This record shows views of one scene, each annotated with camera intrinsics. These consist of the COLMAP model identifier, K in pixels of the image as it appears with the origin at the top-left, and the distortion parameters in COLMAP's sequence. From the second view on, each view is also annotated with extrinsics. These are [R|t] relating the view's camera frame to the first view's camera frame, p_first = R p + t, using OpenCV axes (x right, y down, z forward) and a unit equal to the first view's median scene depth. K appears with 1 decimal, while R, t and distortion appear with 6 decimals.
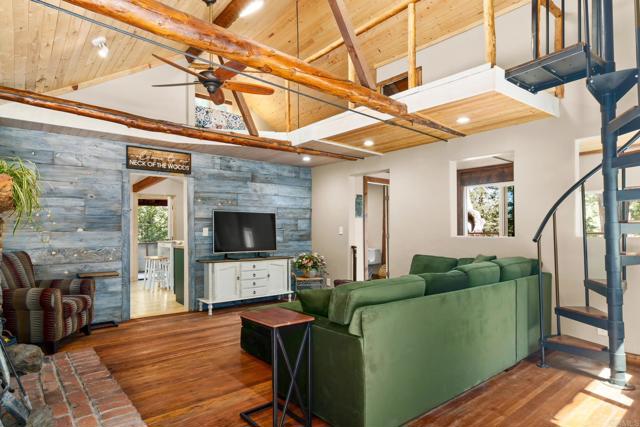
lens RADIAL K [[353.6, 0, 310.5], [0, 353.6, 229.5], [0, 0, 1]] dist [-0.005870, -0.000575]
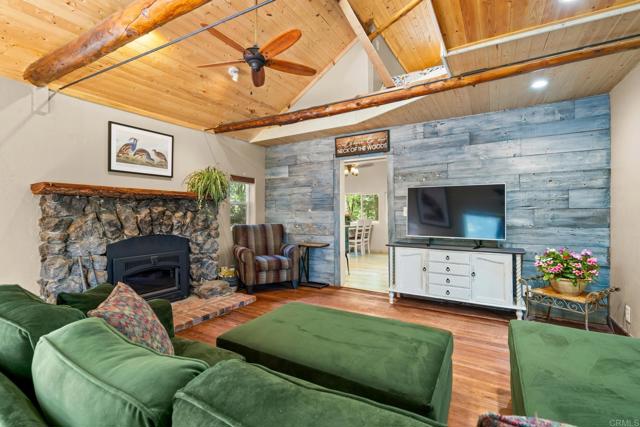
lens RADIAL K [[295.9, 0, 319.8], [0, 295.9, 211.7], [0, 0, 1]] dist [-0.005552, 0.000820]
pose [[0.342184, 0.001106, -0.939632, 0.349384], [0.006401, 0.999973, 0.003508, 0.003025], [0.939611, -0.007215, 0.342168, 0.549302]]
